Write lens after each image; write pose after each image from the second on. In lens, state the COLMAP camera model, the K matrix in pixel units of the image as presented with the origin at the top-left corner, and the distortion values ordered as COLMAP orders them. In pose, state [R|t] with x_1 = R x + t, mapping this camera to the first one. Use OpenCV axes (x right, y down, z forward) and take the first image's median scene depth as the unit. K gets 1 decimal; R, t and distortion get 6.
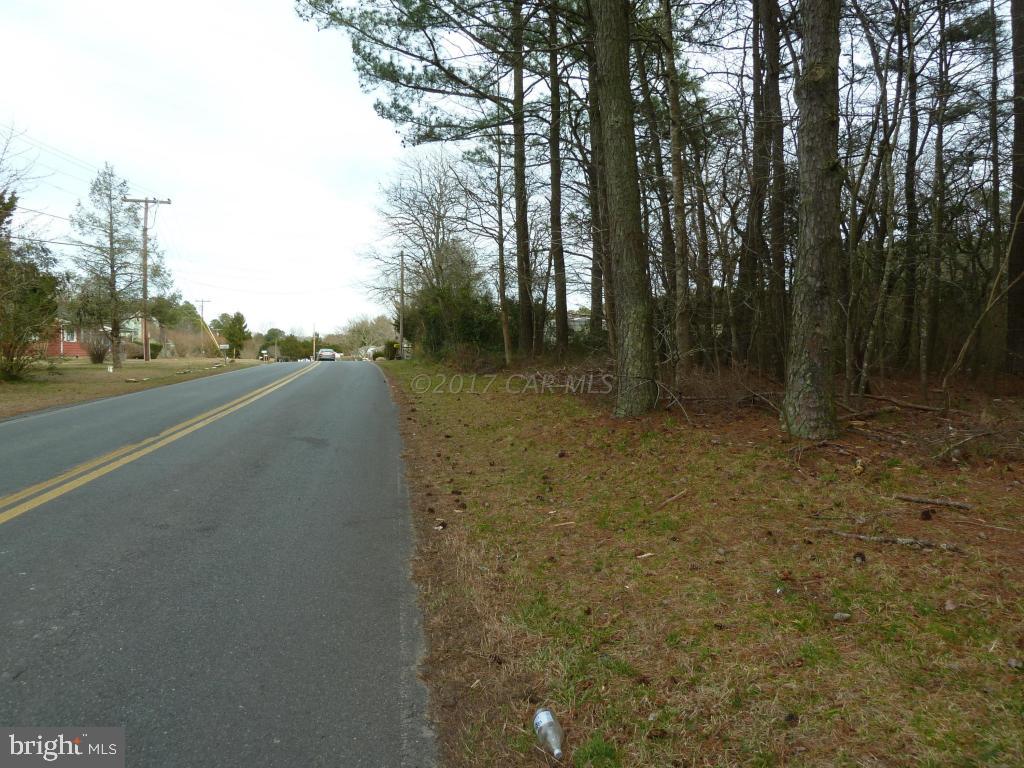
lens RADIAL K [[781.4, 0, 512.0], [0, 781.4, 384.0], [0, 0, 1]] dist [-0.012682, 0.005224]
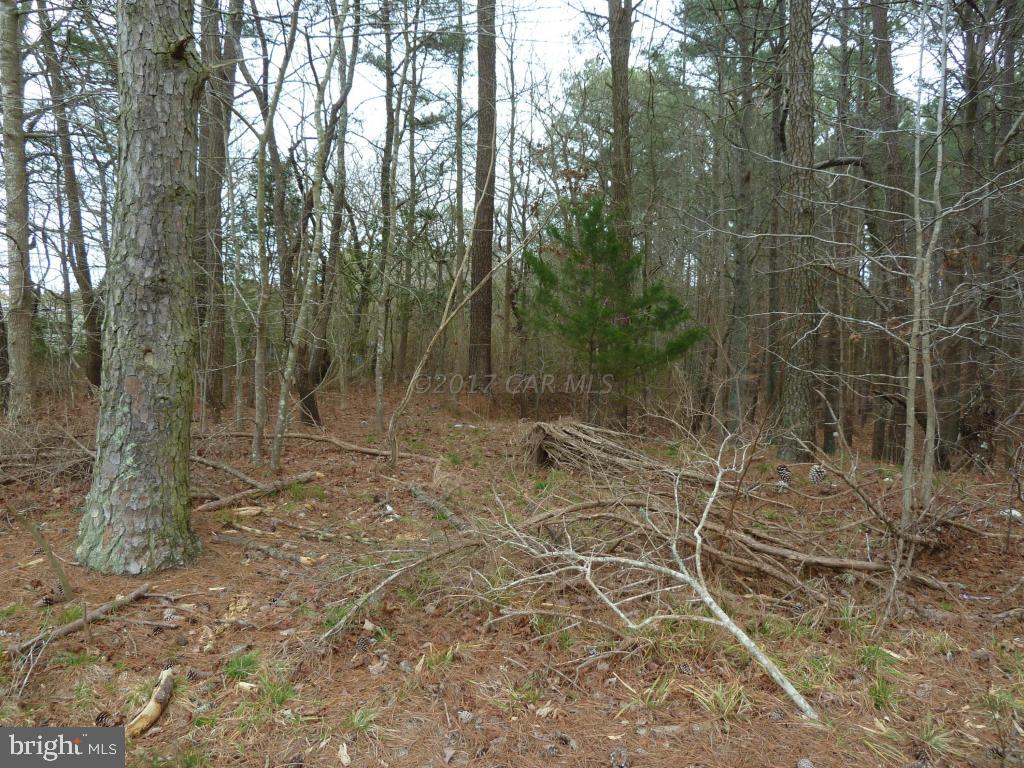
lens RADIAL K [[781.4, 0, 512.0], [0, 781.4, 384.0], [0, 0, 1]] dist [-0.012682, 0.005224]
pose [[0.814981, 0.000637, 0.579487, 0.288014], [-0.004739, 0.999973, 0.005566, -0.057706], [-0.579468, -0.007282, 0.814962, 0.433211]]
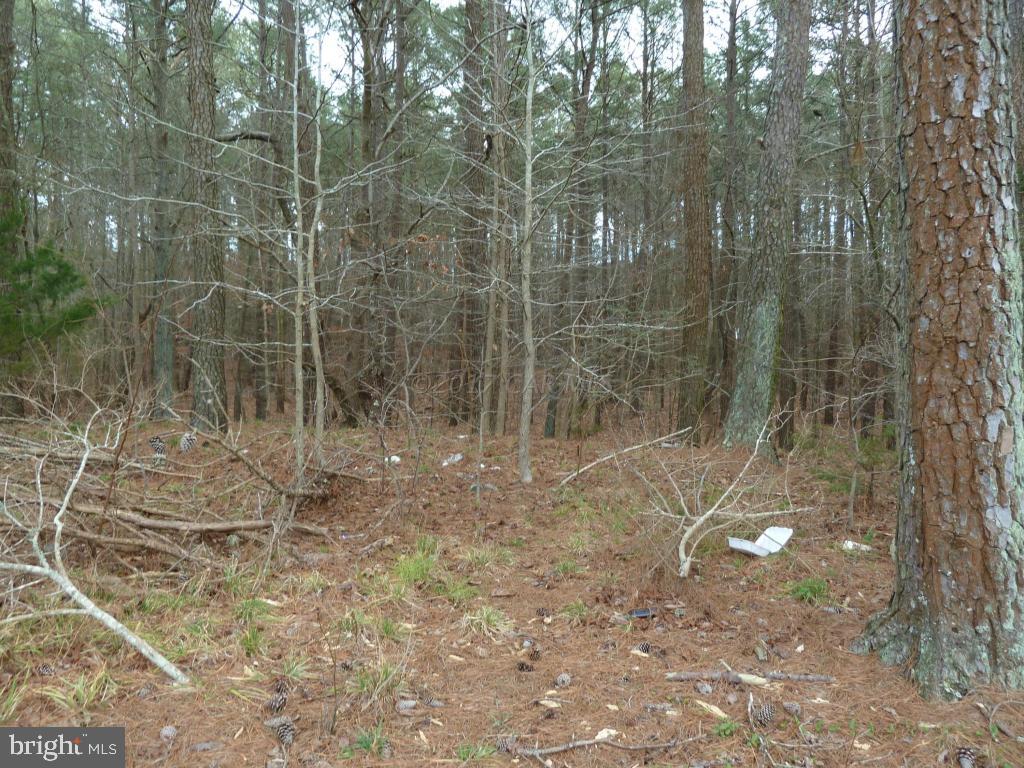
lens RADIAL K [[781.4, 0, 512.0], [0, 781.4, 384.0], [0, 0, 1]] dist [-0.012682, 0.005224]
pose [[0.263157, -0.052692, 0.963313, 0.309468], [0.023542, 0.998561, 0.048188, -0.054923], [-0.964466, 0.009997, 0.264019, 0.397041]]
